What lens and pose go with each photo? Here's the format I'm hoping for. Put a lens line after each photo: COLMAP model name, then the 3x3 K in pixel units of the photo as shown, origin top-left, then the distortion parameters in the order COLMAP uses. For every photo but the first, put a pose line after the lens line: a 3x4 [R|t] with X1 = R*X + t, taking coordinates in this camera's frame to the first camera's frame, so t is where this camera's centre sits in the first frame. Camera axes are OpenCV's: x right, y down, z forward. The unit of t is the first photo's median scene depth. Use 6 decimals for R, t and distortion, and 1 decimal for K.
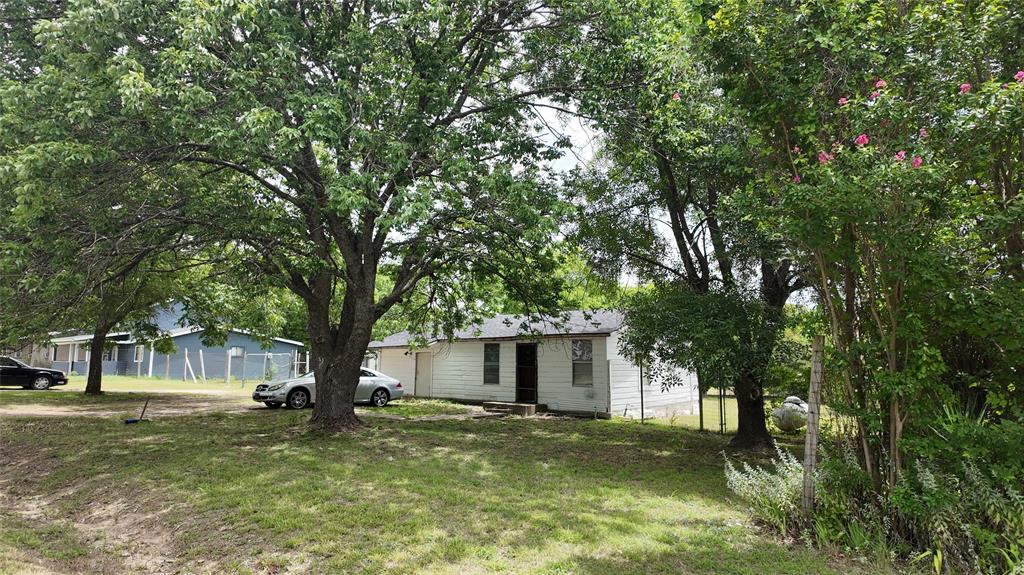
lens RADIAL K [[625.2, 0, 512.0], [0, 625.2, 287.5], [0, 0, 1]] dist [-0.005047, -0.003046]
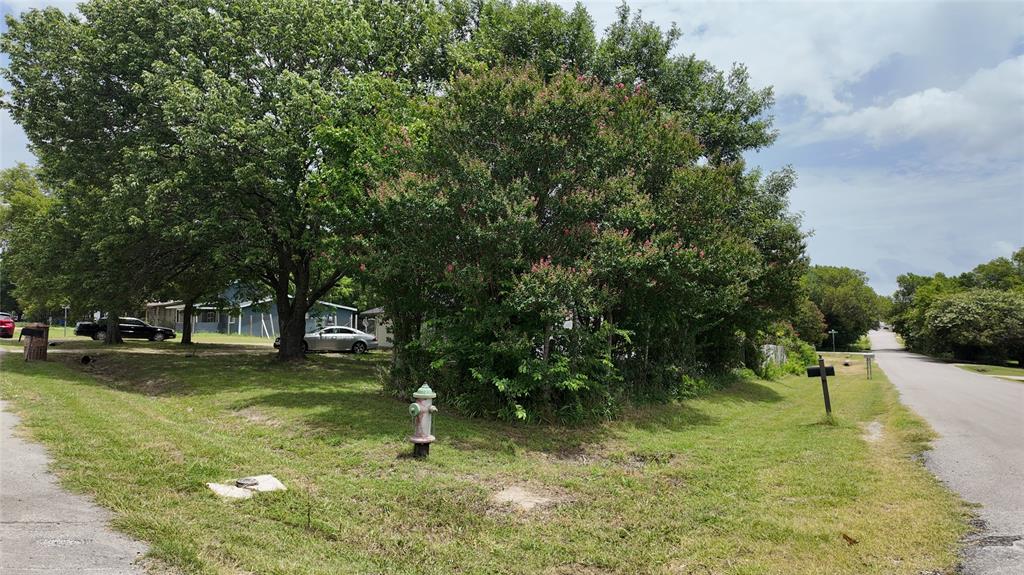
lens RADIAL K [[625.2, 0, 512.0], [0, 625.2, 287.5], [0, 0, 1]] dist [-0.005047, -0.003046]
pose [[0.985231, -0.002967, -0.171207, 0.525521], [0.012451, 0.998444, 0.054350, -0.055974], [0.170779, -0.055679, 0.983735, -0.501044]]
